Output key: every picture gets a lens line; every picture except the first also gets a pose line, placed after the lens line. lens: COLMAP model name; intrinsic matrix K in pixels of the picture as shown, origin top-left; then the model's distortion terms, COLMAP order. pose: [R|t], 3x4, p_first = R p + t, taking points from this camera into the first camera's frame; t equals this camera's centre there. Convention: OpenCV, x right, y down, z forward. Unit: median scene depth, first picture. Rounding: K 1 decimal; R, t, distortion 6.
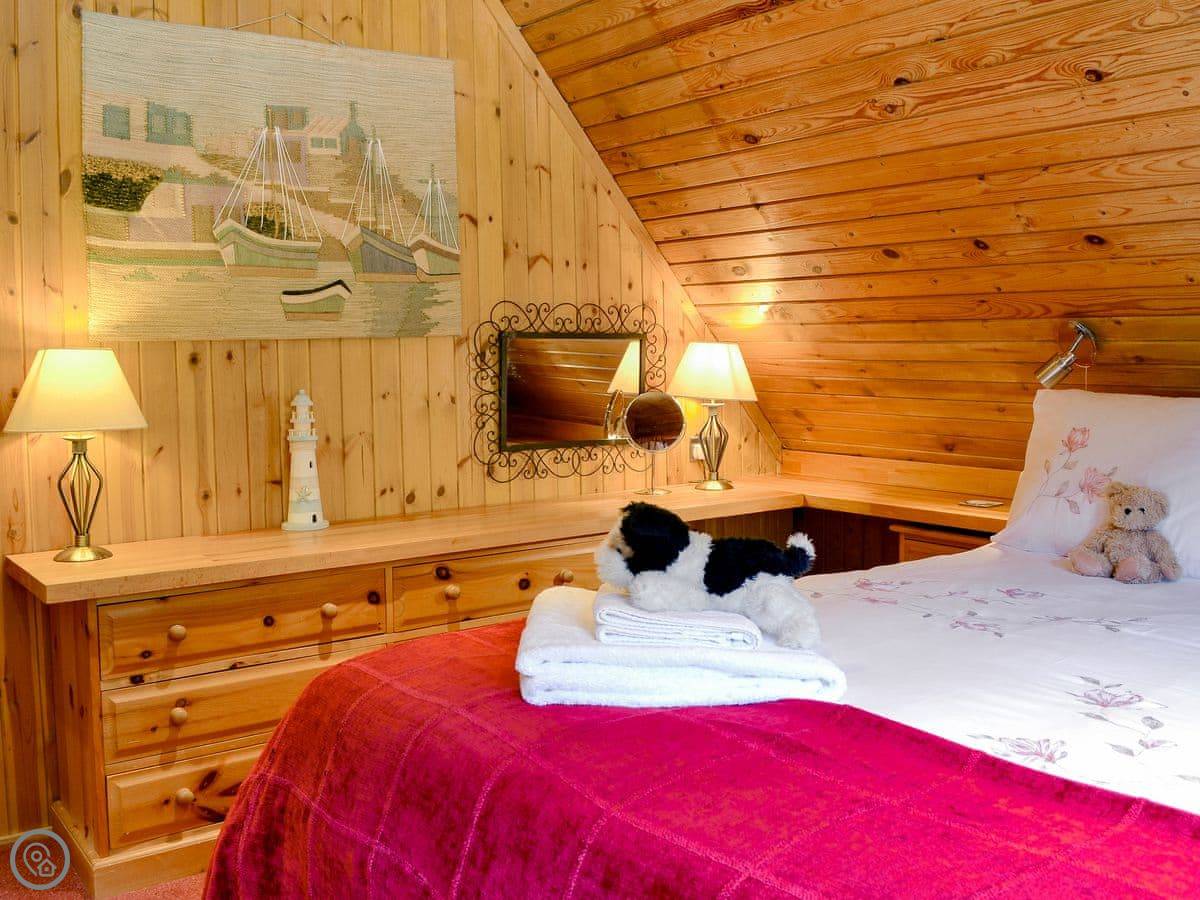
lens RADIAL K [[1148.4, 0, 600.0], [0, 1148.4, 450.0], [0, 0, 1]] dist [-0.072984, 0.003698]
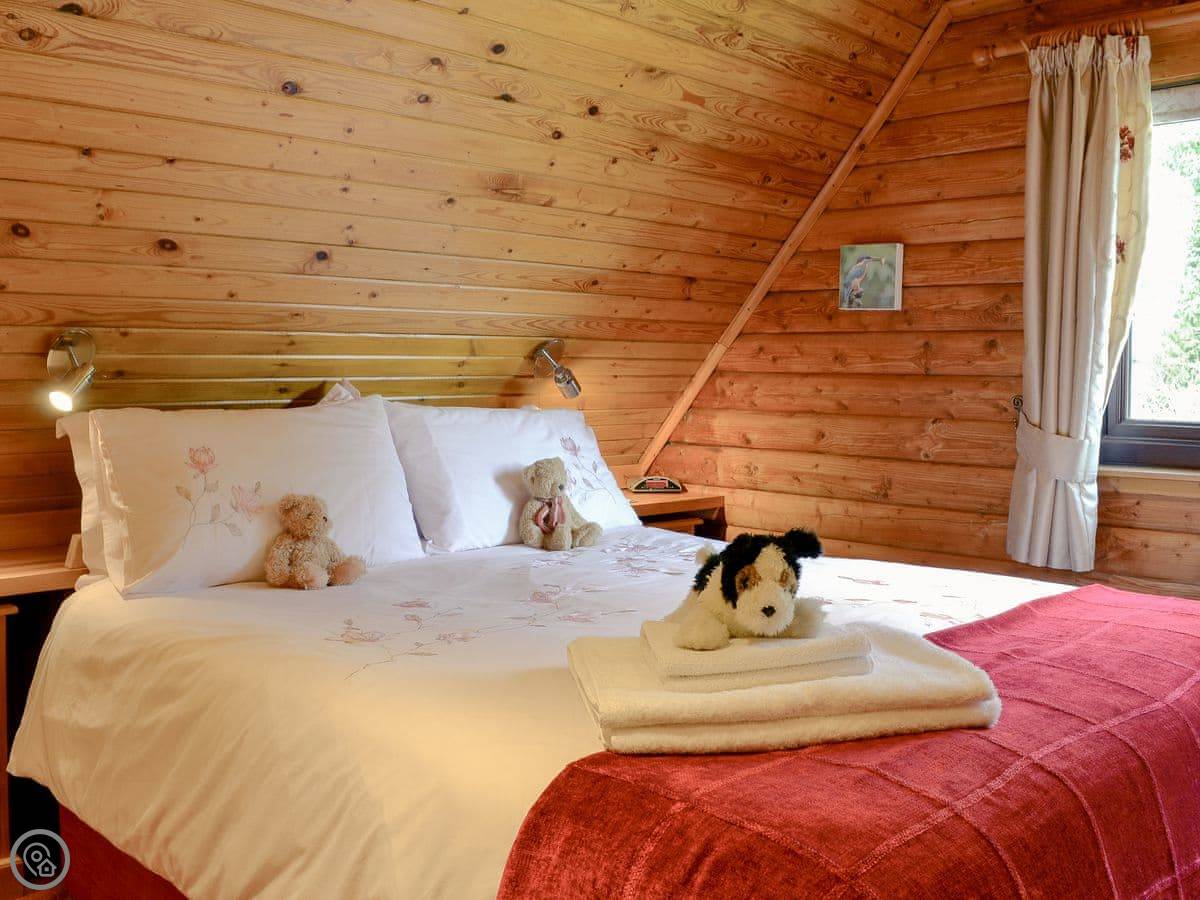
lens RADIAL K [[1148.4, 0, 600.0], [0, 1148.4, 450.0], [0, 0, 1]] dist [-0.072984, 0.003698]
pose [[-0.113605, -0.070330, 0.991034, -0.532653], [0.080545, 0.993556, 0.079742, -0.064102], [-0.990256, 0.088882, -0.107208, 0.758047]]
